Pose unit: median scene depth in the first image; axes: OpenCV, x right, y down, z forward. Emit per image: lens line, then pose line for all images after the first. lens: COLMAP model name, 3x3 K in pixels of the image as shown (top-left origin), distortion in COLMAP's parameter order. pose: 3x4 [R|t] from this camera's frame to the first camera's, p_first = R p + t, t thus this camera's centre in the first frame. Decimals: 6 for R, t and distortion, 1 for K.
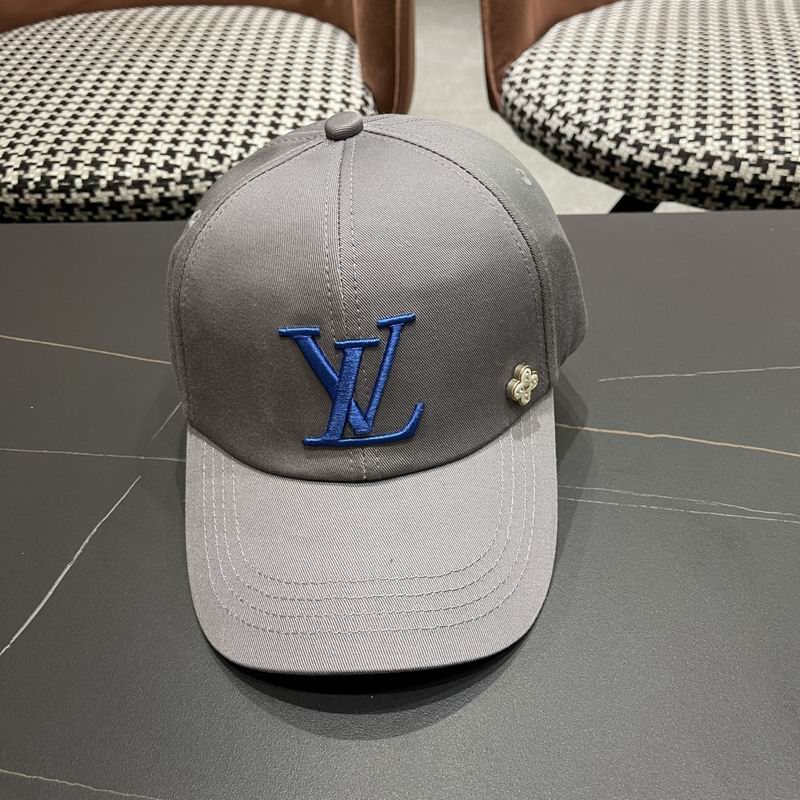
lens RADIAL K [[854.0, 0, 397.8], [0, 854.0, 406.9], [0, 0, 1]] dist [0.010257, 0.000000]
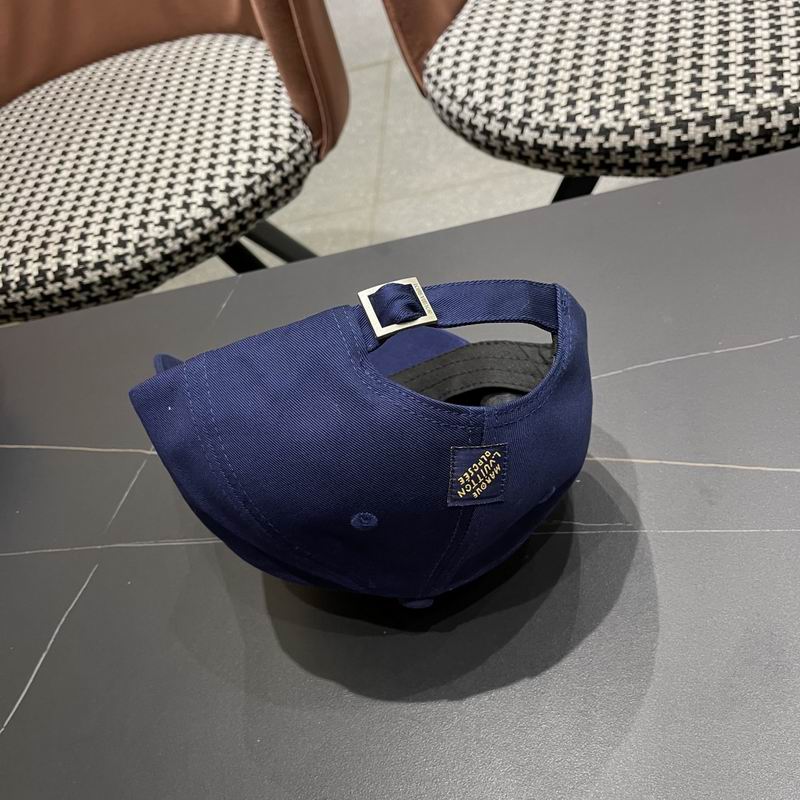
lens RADIAL K [[854.0, 0, 398.9], [0, 854.0, 418.1], [0, 0, 1]] dist [0.010257, 0.000000]
pose [[0.972490, -0.174390, -0.154438, 0.211654], [0.191244, 0.976239, 0.101896, -0.102262], [0.132998, -0.128629, 0.982734, -0.072345]]
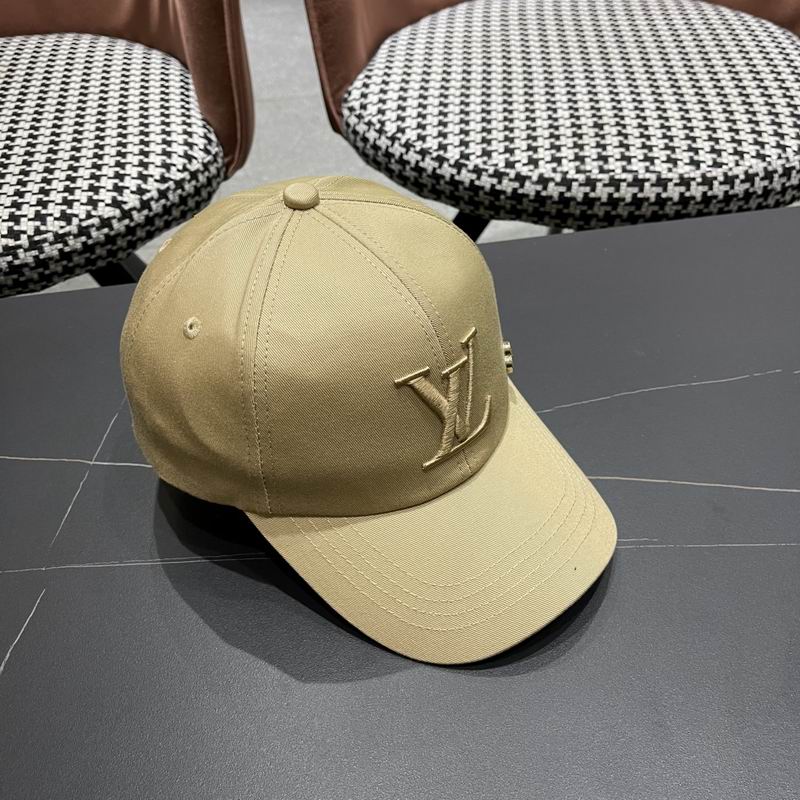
lens RADIAL K [[854.0, 0, 406.8], [0, 854.0, 410.4], [0, 0, 1]] dist [0.010257, 0.000000]
pose [[0.980042, -0.128932, 0.151311, -0.003041], [0.120701, 0.990725, 0.062414, -0.087602], [-0.157955, -0.042905, 0.986514, -0.040523]]
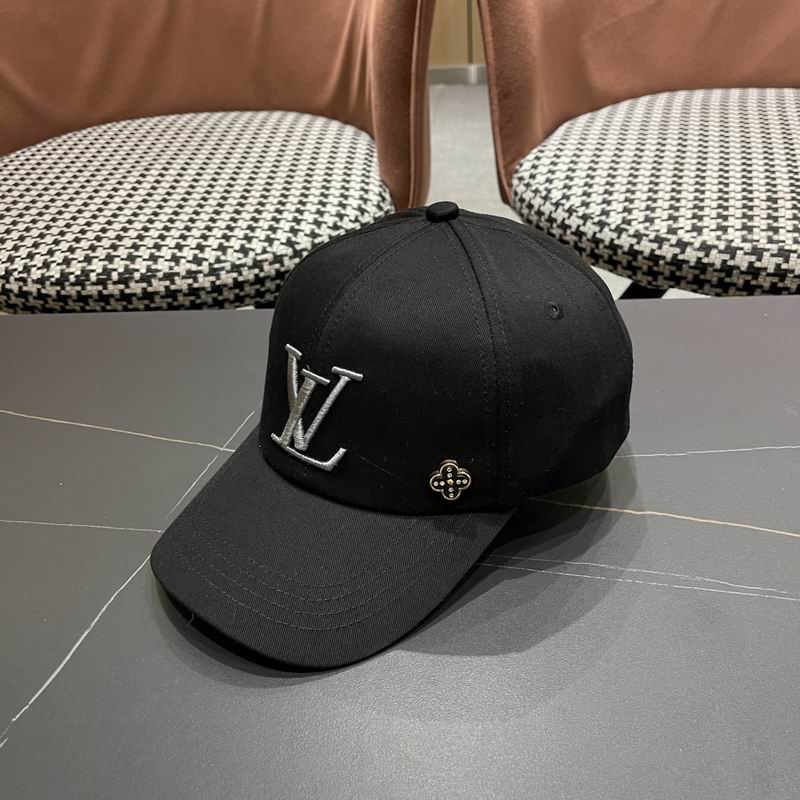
lens RADIAL K [[854.0, 0, 390.9], [0, 854.0, 405.7], [0, 0, 1]] dist [0.010257, 0.000000]
pose [[0.998764, -0.001845, -0.049671, 0.028338], [-0.002735, 0.995757, -0.091983, 0.000308], [0.049630, 0.092005, 0.994521, -0.041868]]
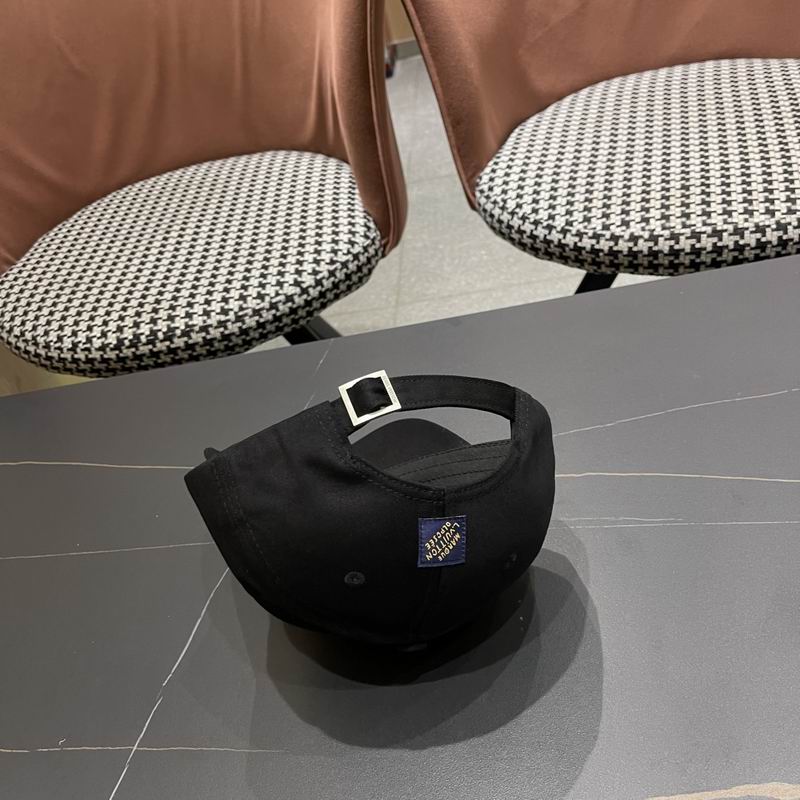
lens RADIAL K [[854.0, 0, 407.1], [0, 854.0, 414.2], [0, 0, 1]] dist [0.010257, 0.000000]
pose [[0.984585, -0.153788, -0.083317, 0.092241], [0.151790, 0.987962, -0.029843, -0.042633], [0.086904, 0.016736, 0.996076, -0.277293]]
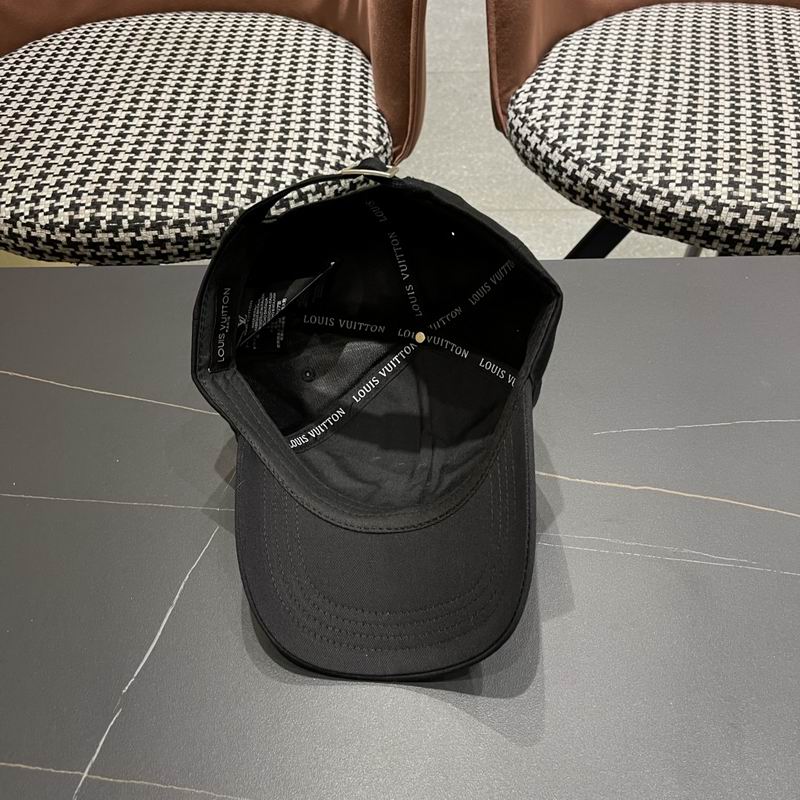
lens RADIAL K [[854.0, 0, 405.7], [0, 854.0, 414.1], [0, 0, 1]] dist [0.010257, 0.000000]
pose [[0.999790, -0.008043, 0.018857, -0.034245], [0.006122, 0.994988, 0.099808, -0.122330], [-0.019565, -0.099671, 0.994828, -0.123334]]
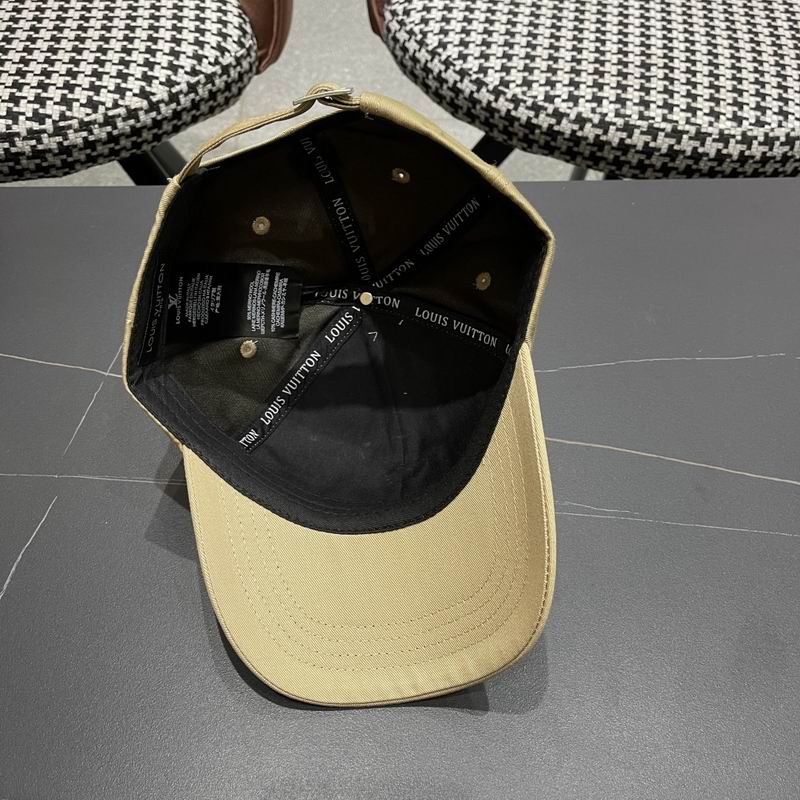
lens RADIAL K [[854.0, 0, 410.9], [0, 854.0, 411.7], [0, 0, 1]] dist [0.010257, 0.000000]
pose [[0.989276, -0.039234, 0.140689, -0.003935], [0.010033, 0.979226, 0.202523, -0.146536], [-0.145712, -0.198939, 0.969119, -0.054664]]
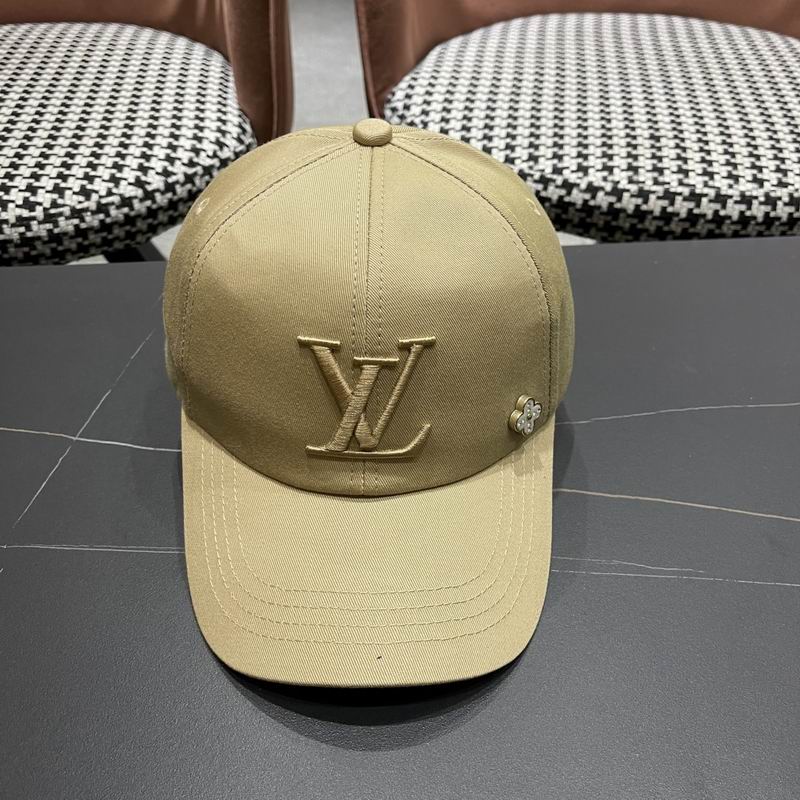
lens RADIAL K [[854.0, 0, 400.8], [0, 854.0, 411.1], [0, 0, 1]] dist [0.010257, 0.000000]
pose [[0.991762, -0.045402, 0.119778, 0.009587], [0.044994, 0.998969, 0.006110, -0.044637], [-0.119932, -0.000671, 0.992782, 0.031793]]
